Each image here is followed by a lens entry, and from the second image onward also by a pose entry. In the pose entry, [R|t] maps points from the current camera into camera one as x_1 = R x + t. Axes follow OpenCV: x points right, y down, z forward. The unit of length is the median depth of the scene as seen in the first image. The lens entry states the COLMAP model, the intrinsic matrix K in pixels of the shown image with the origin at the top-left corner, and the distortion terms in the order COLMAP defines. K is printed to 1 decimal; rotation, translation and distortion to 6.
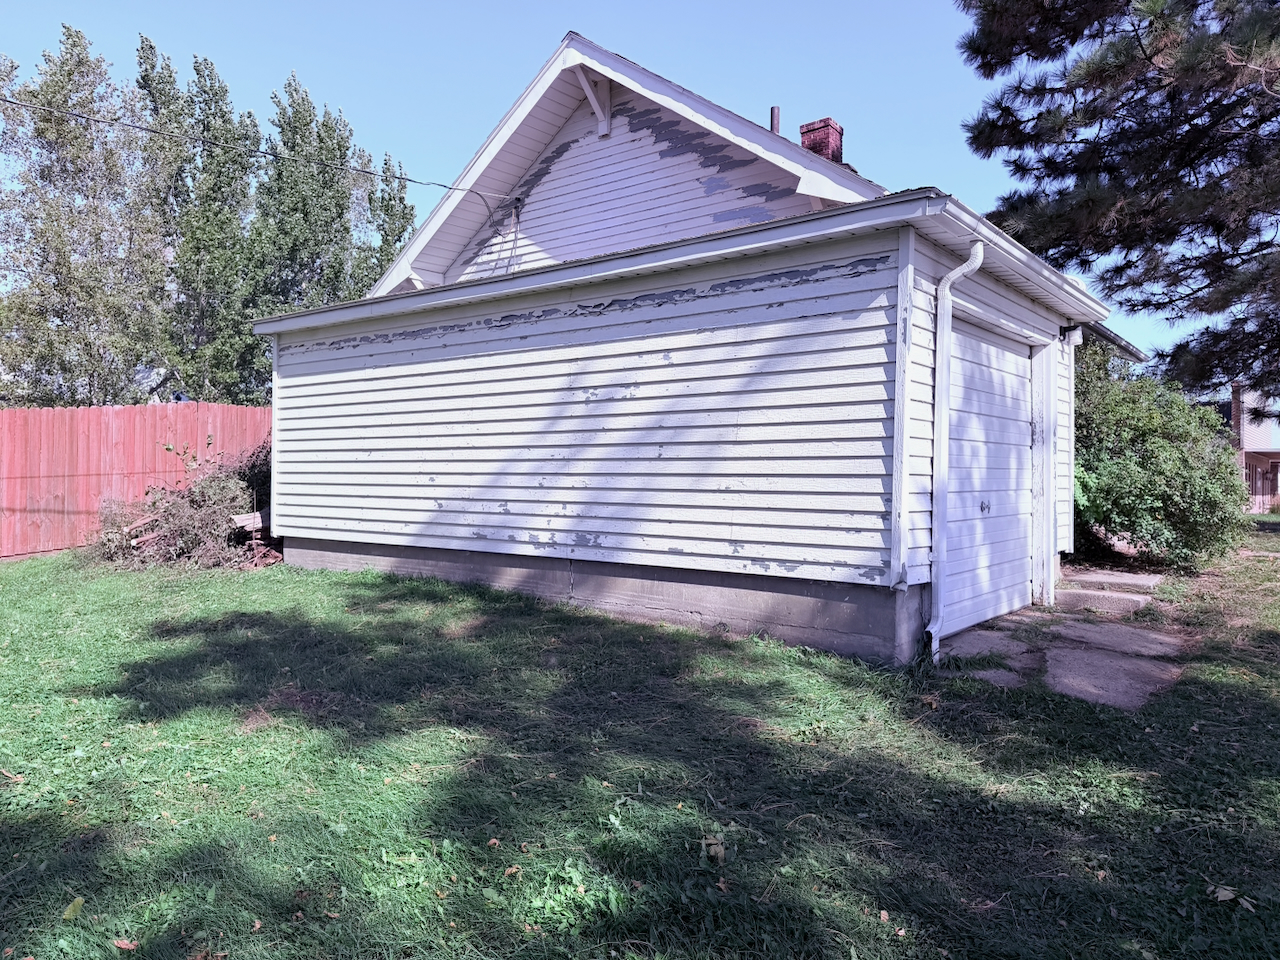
lens RADIAL K [[904.7, 0, 634.5], [0, 904.7, 482.7], [0, 0, 1]] dist [0.039449, -0.015162]
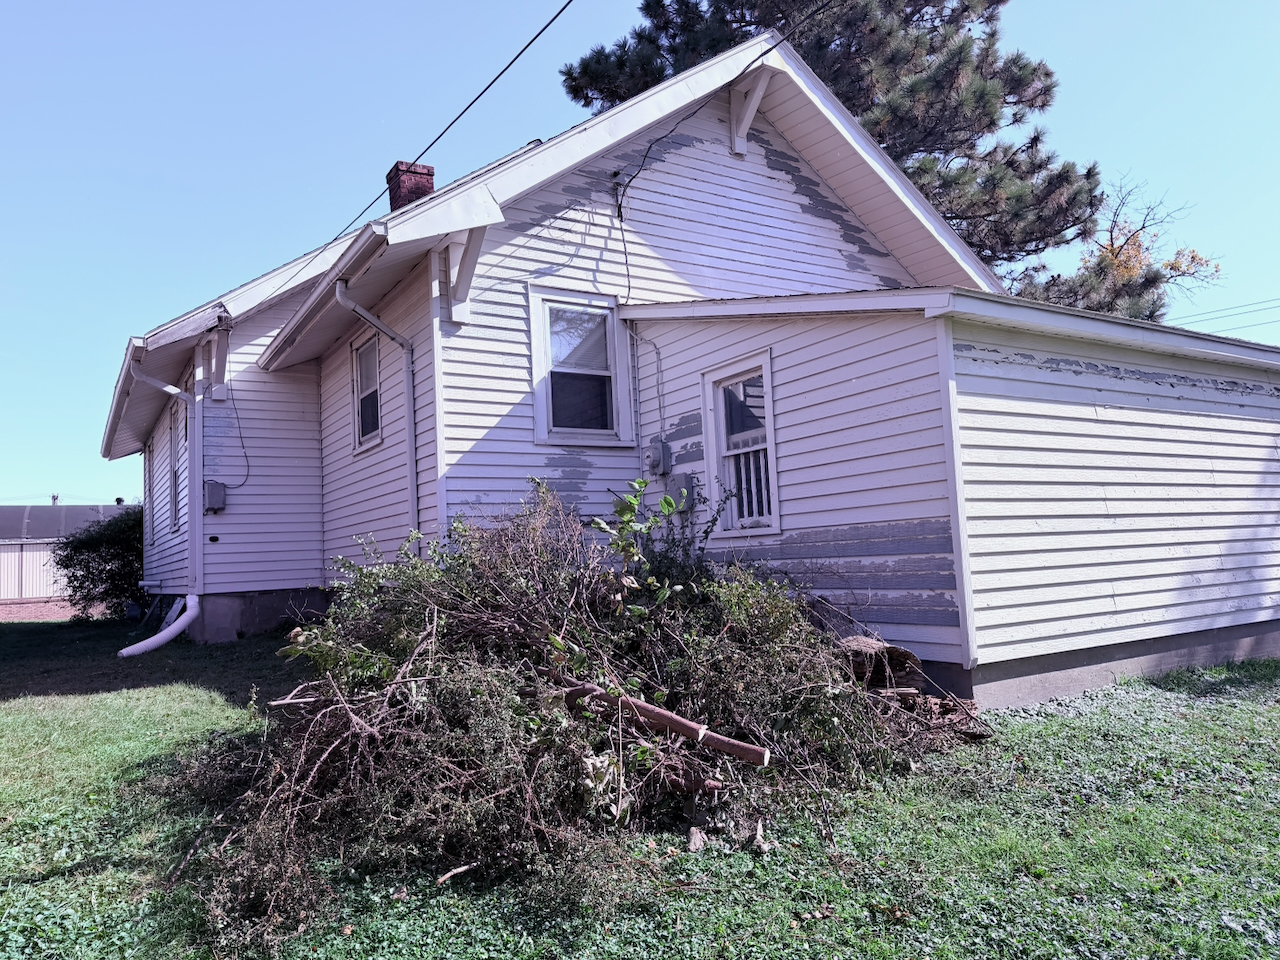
lens RADIAL K [[904.7, 0, 640.6], [0, 904.7, 477.5], [0, 0, 1]] dist [0.039449, -0.015162]
pose [[0.329182, 0.062123, 0.942221, -1.138602], [0.051878, 0.995137, -0.083736, -0.025000], [-0.942840, 0.076445, 0.324358, 1.135506]]
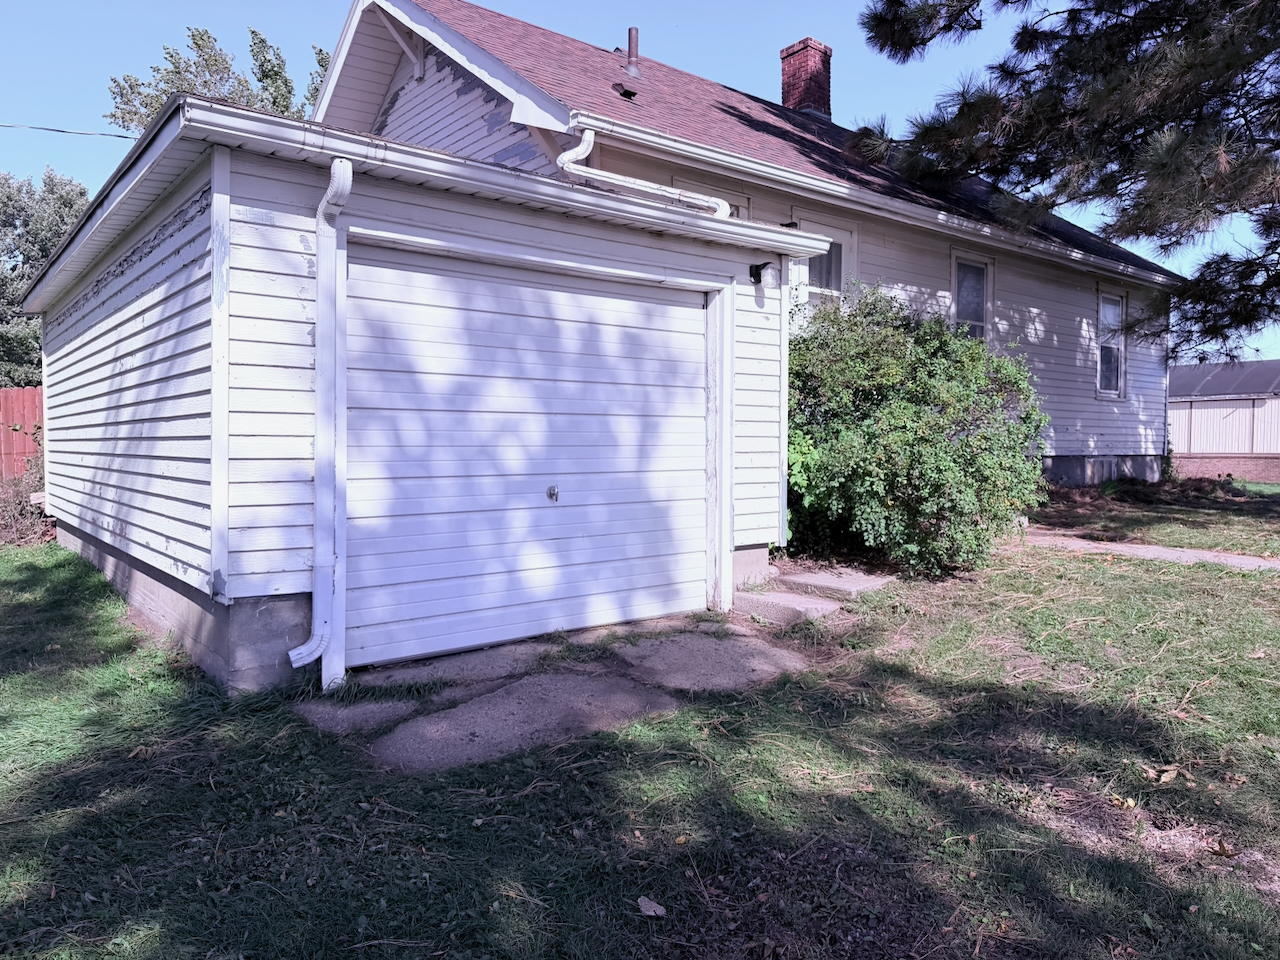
lens RADIAL K [[904.7, 0, 640.7], [0, 904.7, 481.0], [0, 0, 1]] dist [0.039449, -0.015162]
pose [[0.975705, -0.000050, -0.219087, 0.510044], [0.008103, 0.999324, 0.035857, -0.010663], [0.218937, -0.036761, 0.975046, 0.181809]]
